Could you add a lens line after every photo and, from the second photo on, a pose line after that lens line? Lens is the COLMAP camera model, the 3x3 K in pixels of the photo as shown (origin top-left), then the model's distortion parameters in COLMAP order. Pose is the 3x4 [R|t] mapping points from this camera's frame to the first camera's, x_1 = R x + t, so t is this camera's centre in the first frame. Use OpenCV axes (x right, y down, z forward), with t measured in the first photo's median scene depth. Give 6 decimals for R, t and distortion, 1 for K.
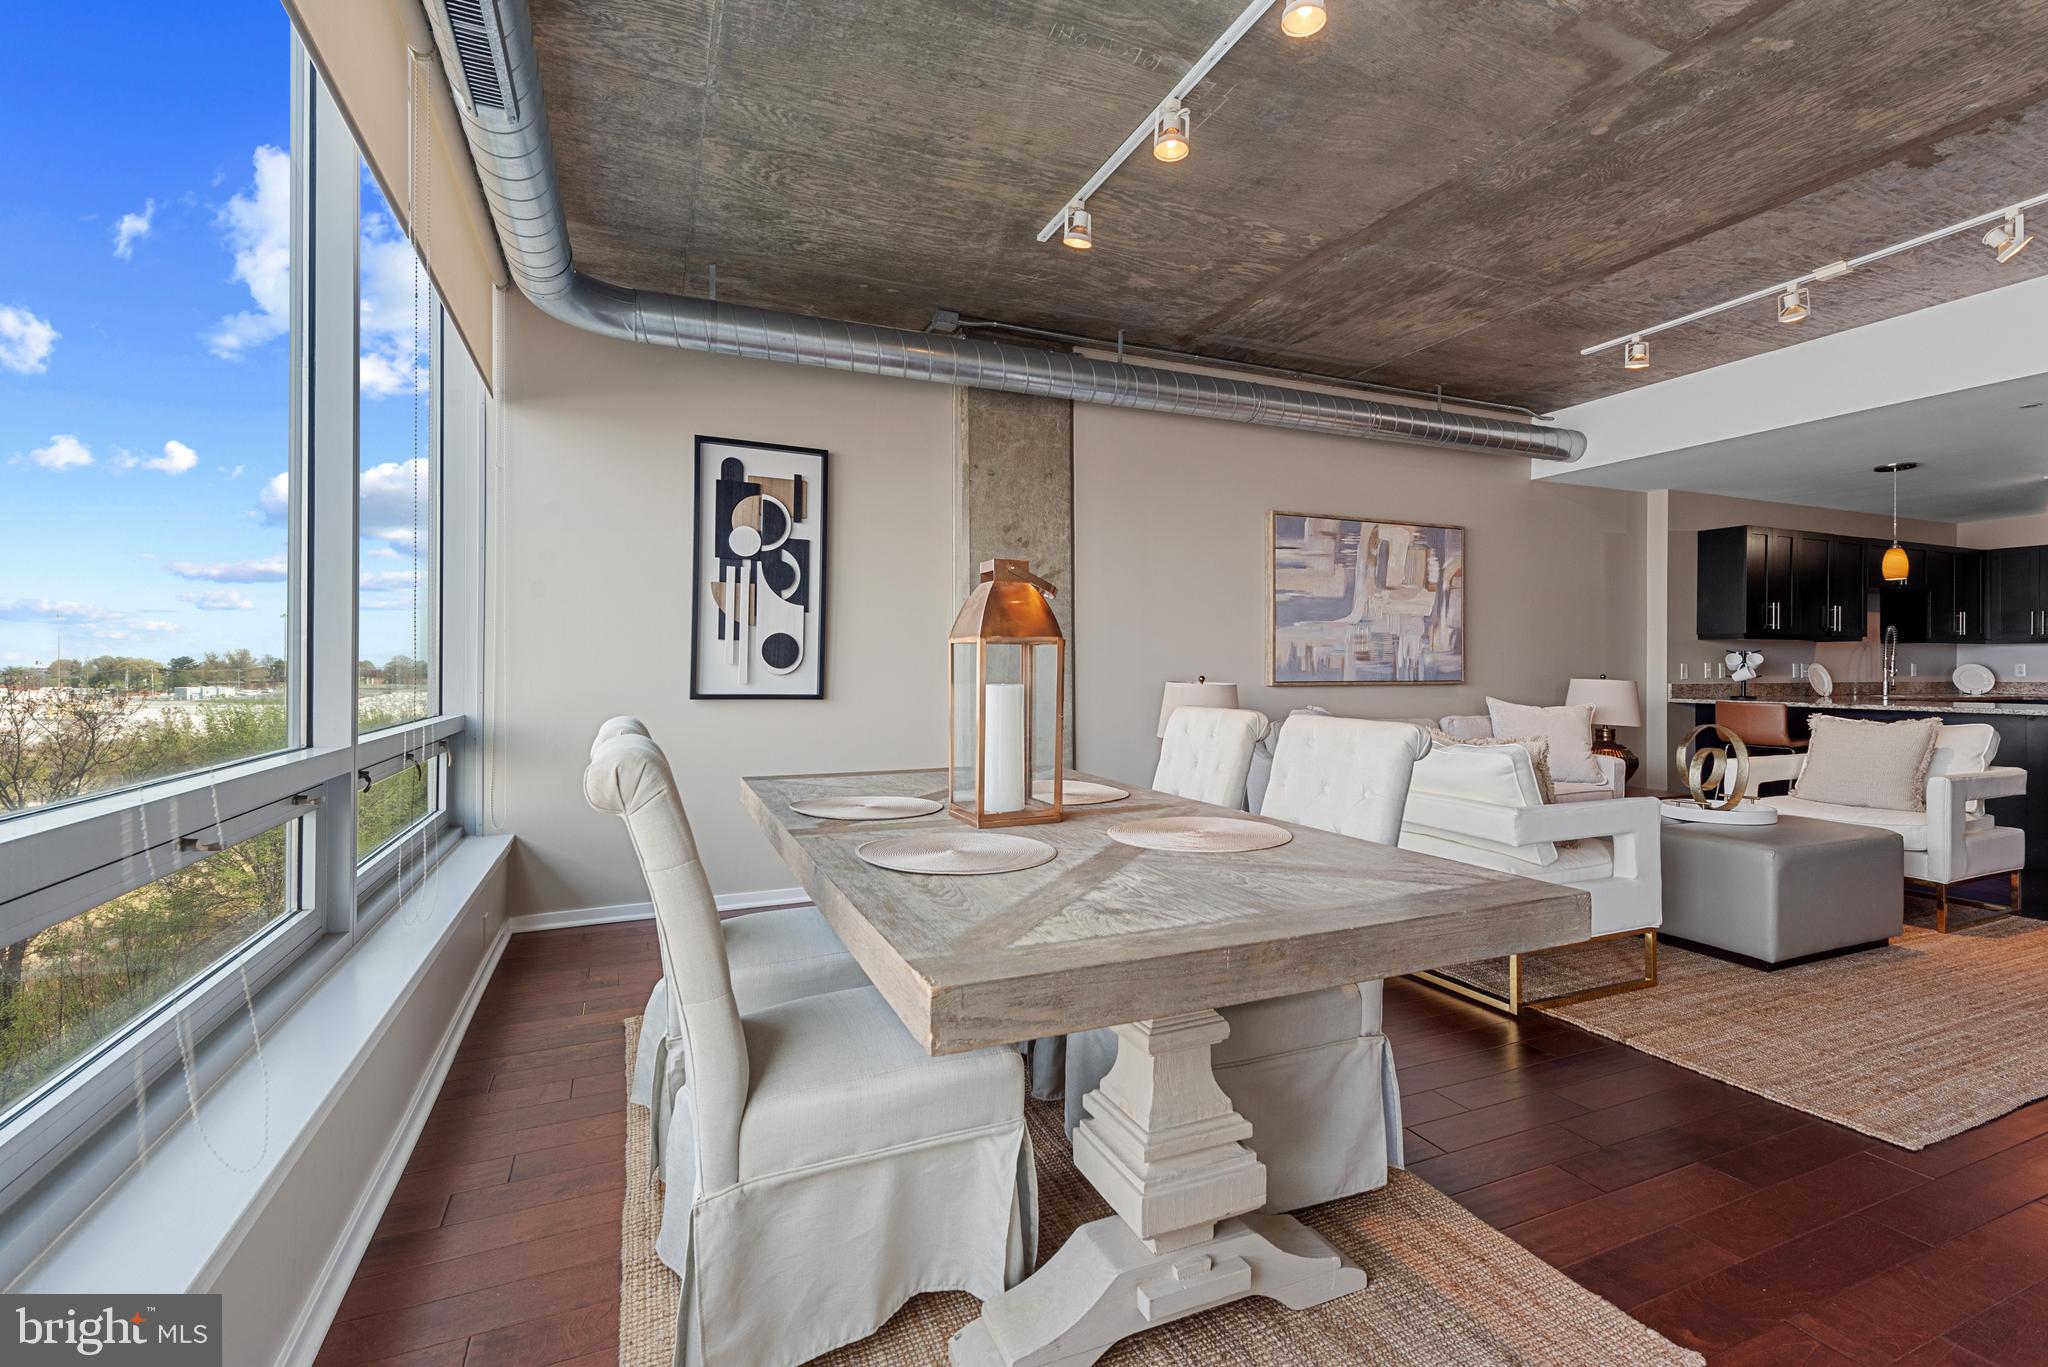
lens RADIAL K [[903.6, 0, 1023.7], [0, 903.6, 676.0], [0, 0, 1]] dist [0.017110, -0.005747]
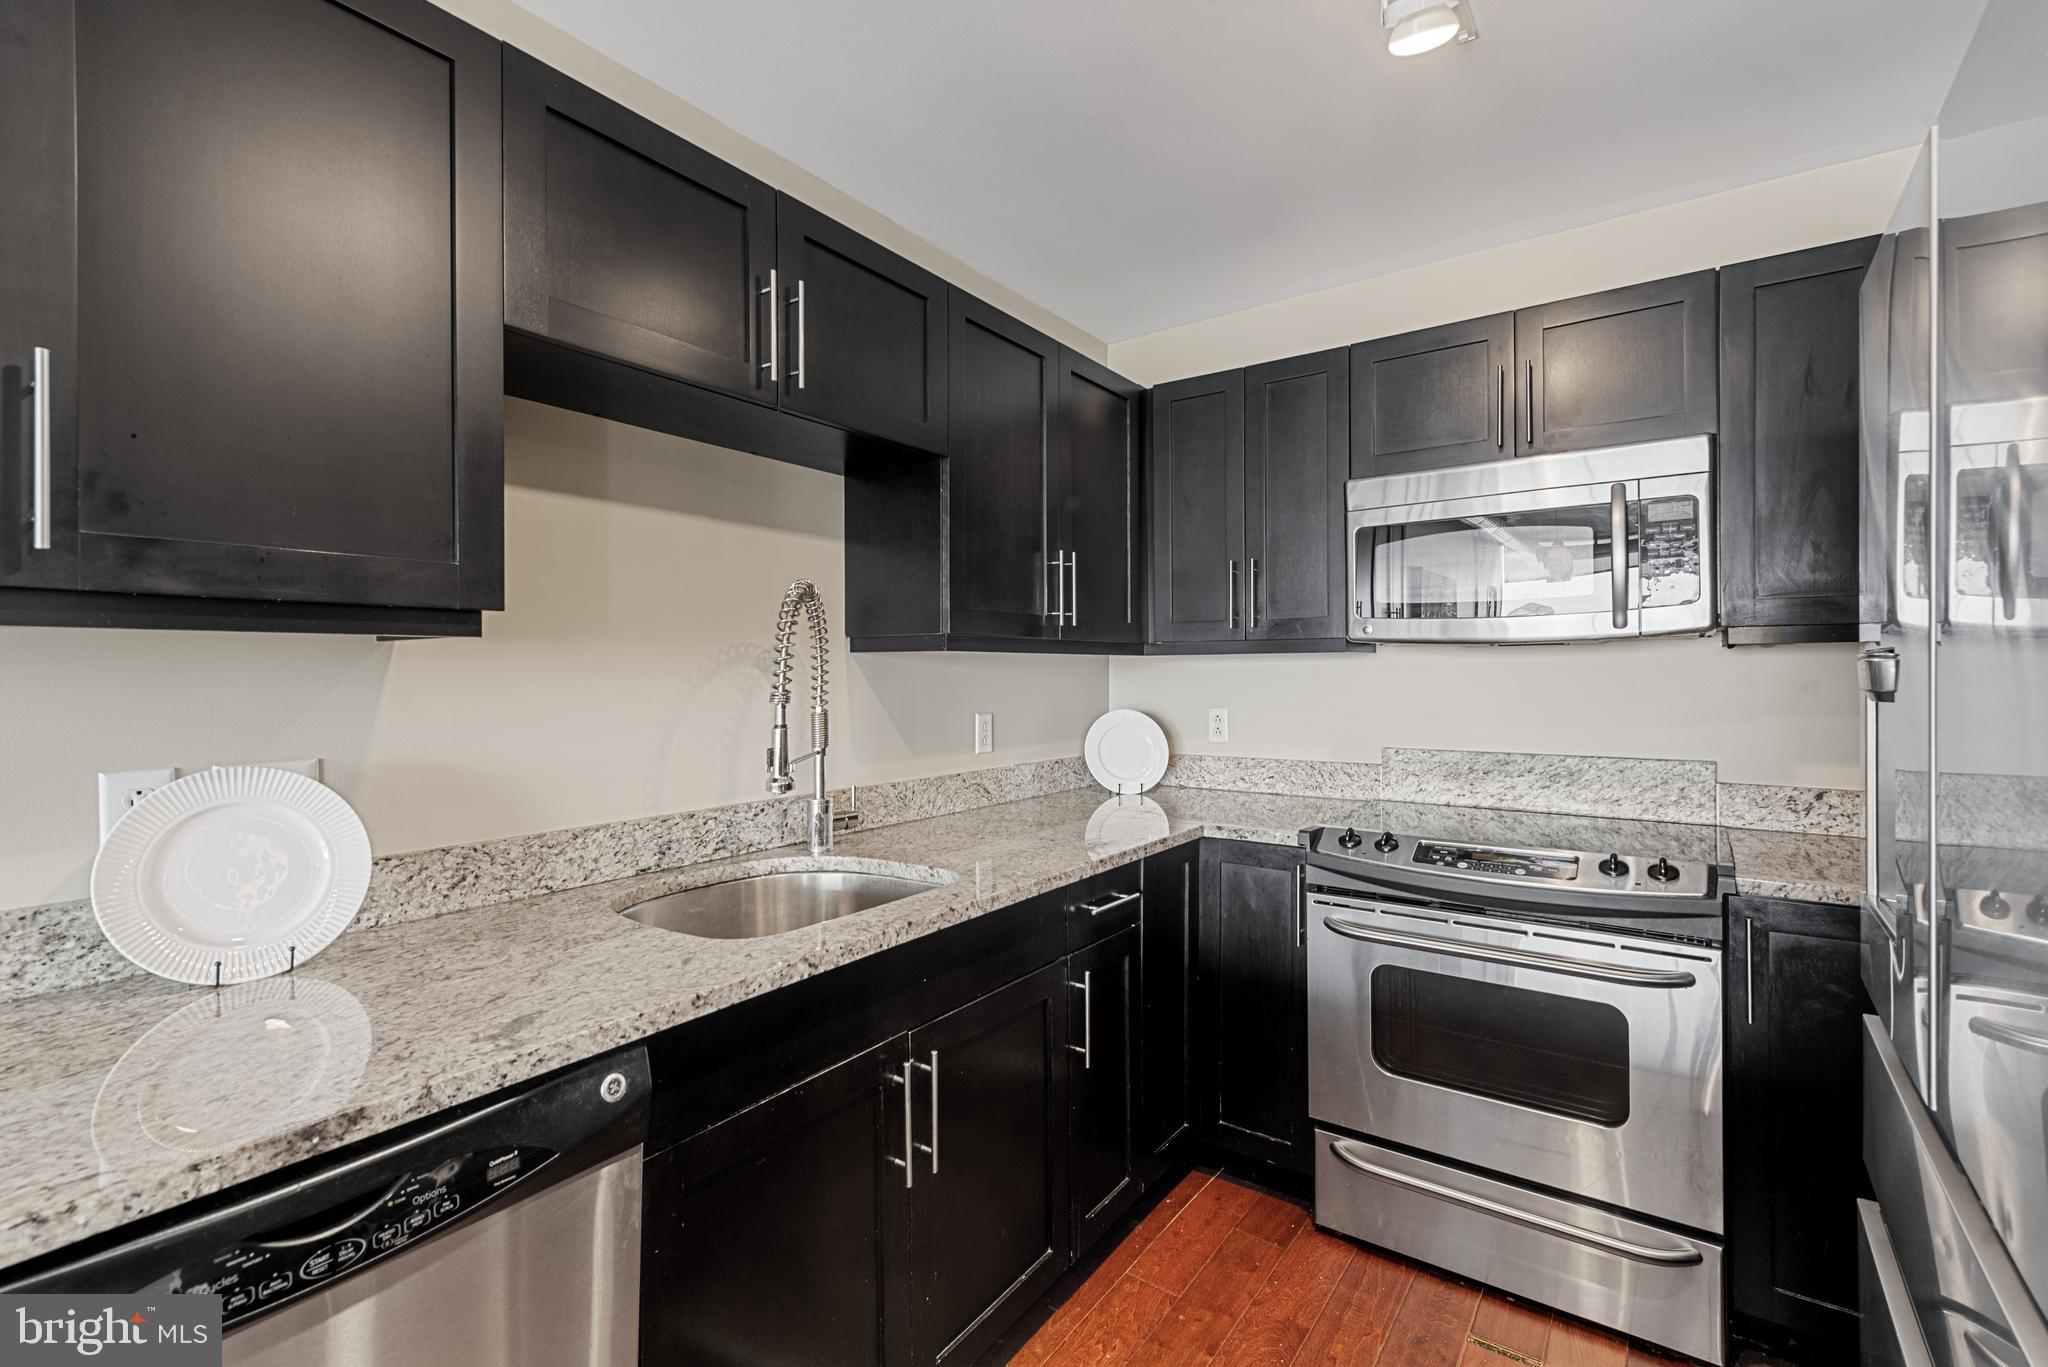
lens RADIAL K [[903.6, 0, 1034.8], [0, 903.6, 673.8], [0, 0, 1]] dist [0.017110, -0.005747]
pose [[0.848878, -0.005774, 0.528558, 0.906592], [0.007089, 0.999975, -0.000461, -0.029733], [-0.528542, 0.004138, 0.848897, 0.789889]]
